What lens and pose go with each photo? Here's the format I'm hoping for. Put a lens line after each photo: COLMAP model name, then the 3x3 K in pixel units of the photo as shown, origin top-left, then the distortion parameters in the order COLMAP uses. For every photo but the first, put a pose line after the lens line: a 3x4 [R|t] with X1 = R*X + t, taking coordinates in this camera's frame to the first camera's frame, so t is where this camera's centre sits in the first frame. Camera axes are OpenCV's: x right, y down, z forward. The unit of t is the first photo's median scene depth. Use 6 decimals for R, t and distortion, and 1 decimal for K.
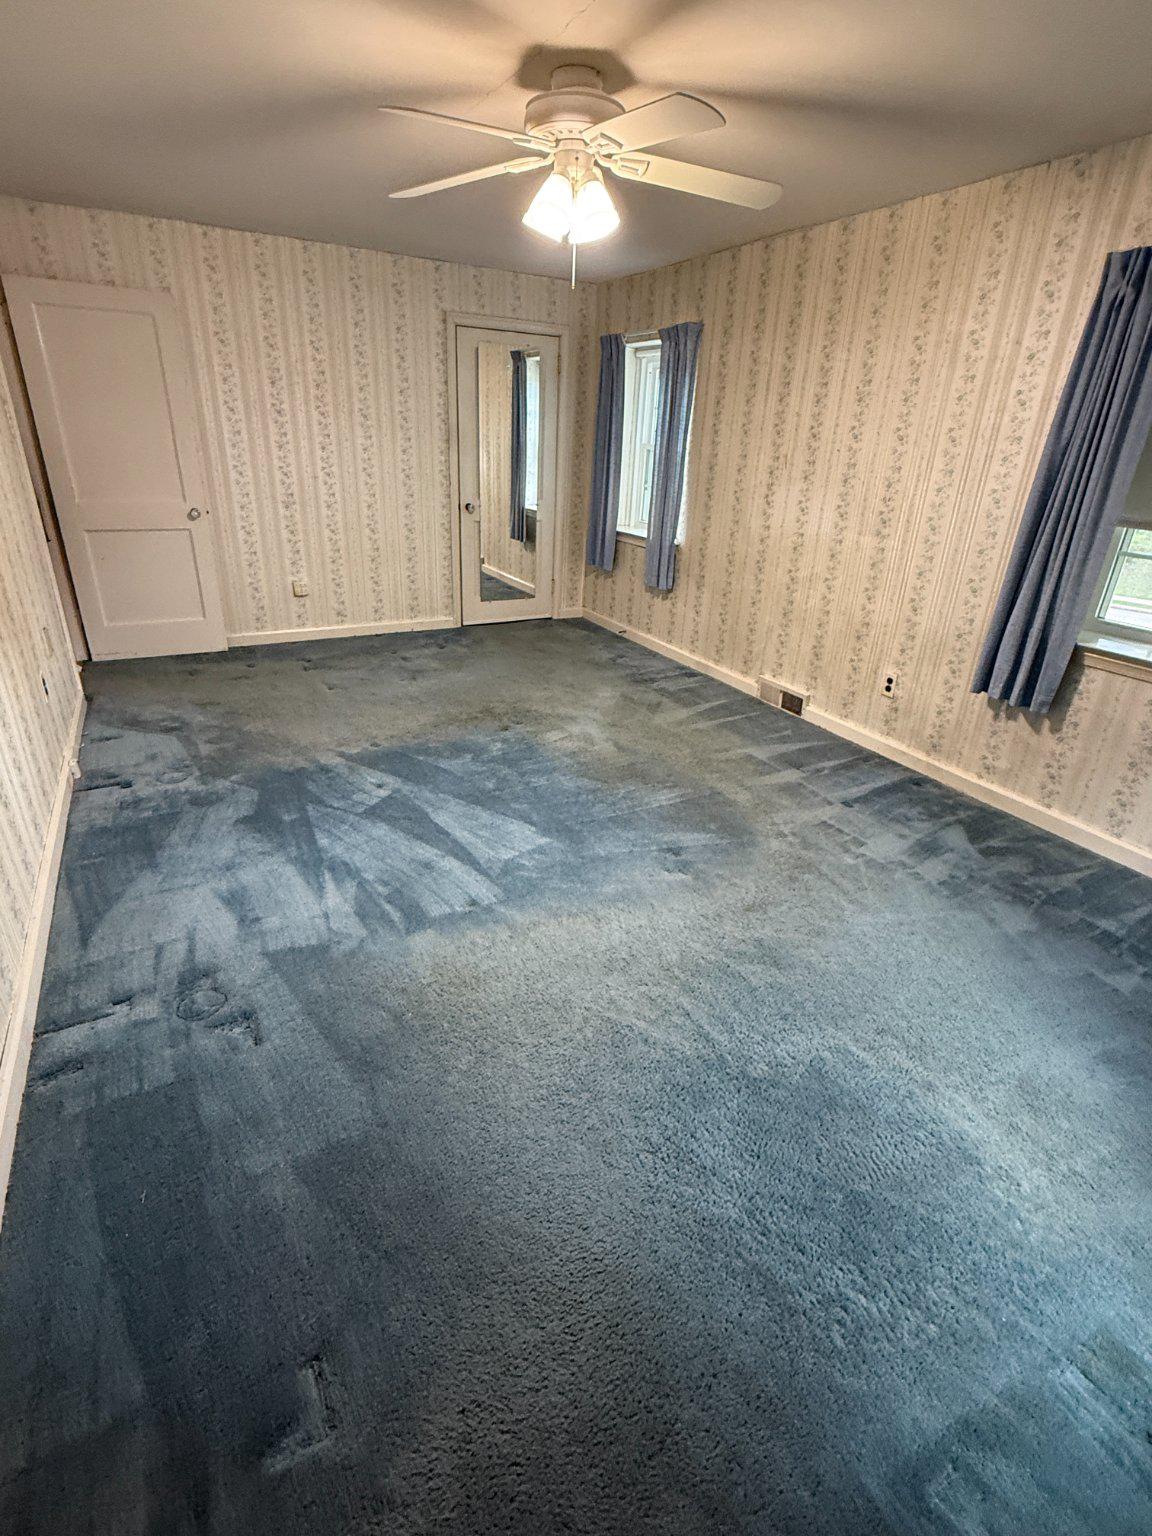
lens RADIAL K [[737.5, 0, 574.8], [0, 737.5, 770.2], [0, 0, 1]] dist [-0.005117, -0.000665]
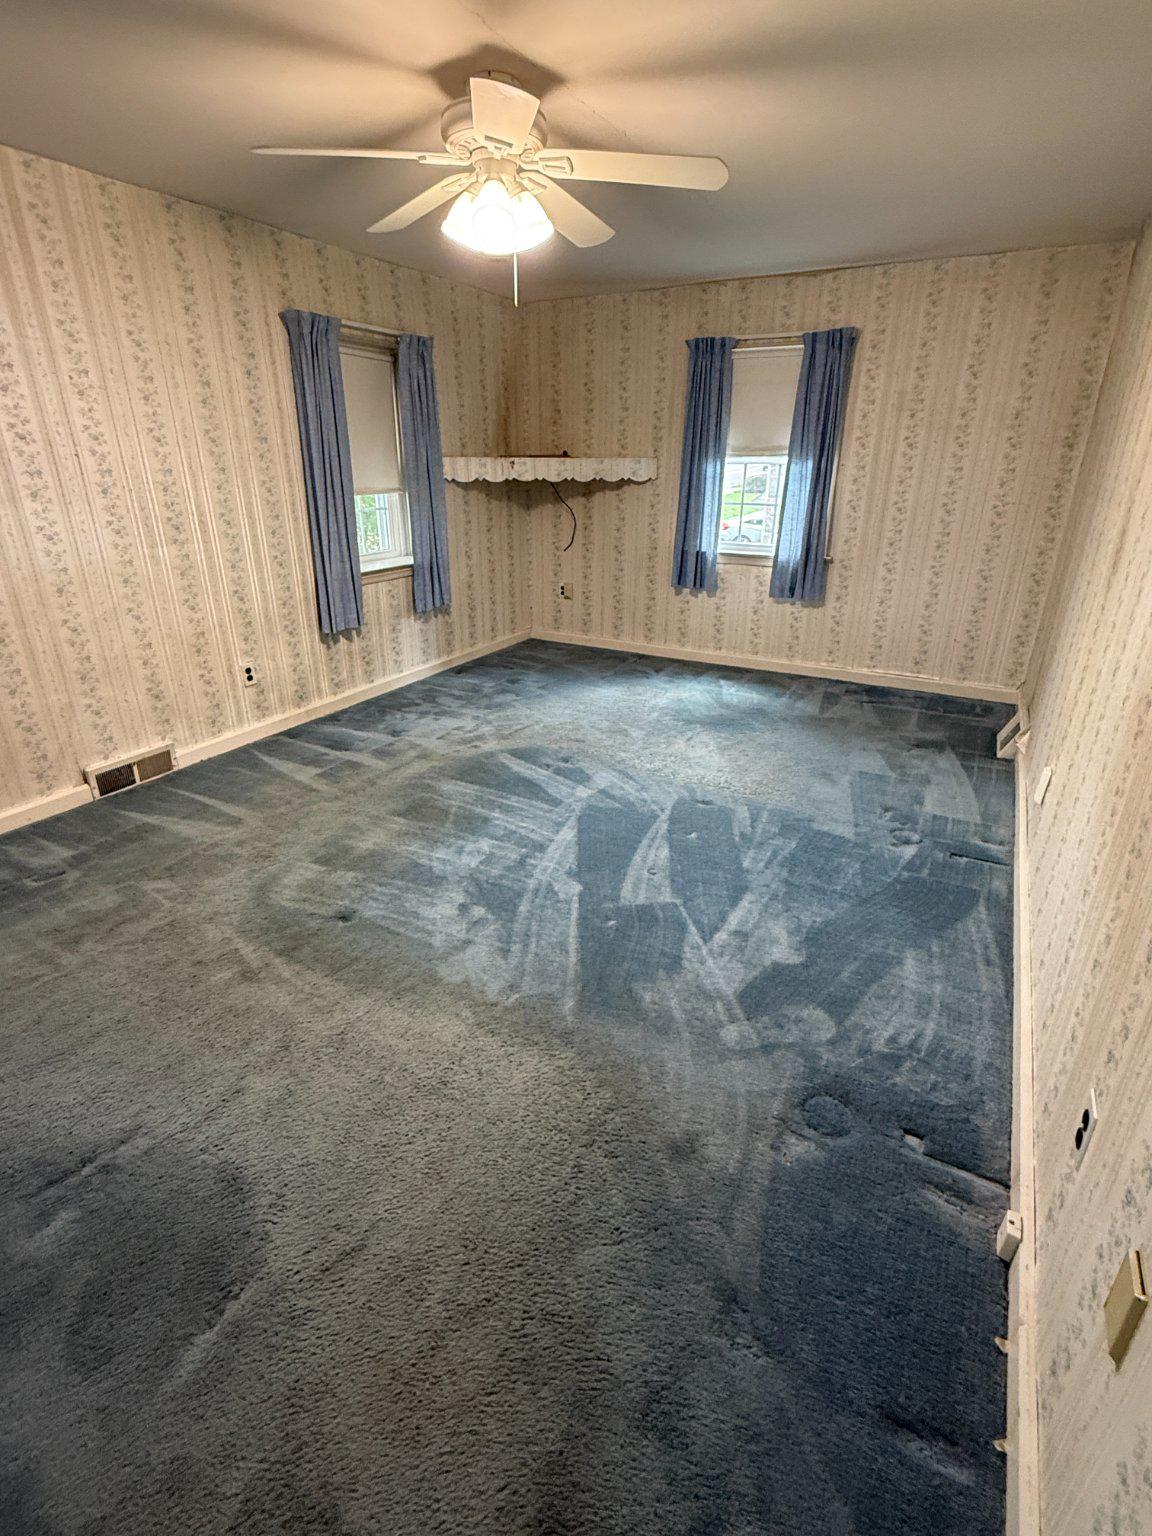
lens RADIAL K [[737.5, 0, 578.3], [0, 737.5, 770.9], [0, 0, 1]] dist [-0.005117, -0.000665]
pose [[-0.545187, -0.367876, 0.753285, -0.690377], [0.323001, 0.737014, 0.593701, -0.501162], [-0.773590, 0.566990, -0.282986, 1.044215]]
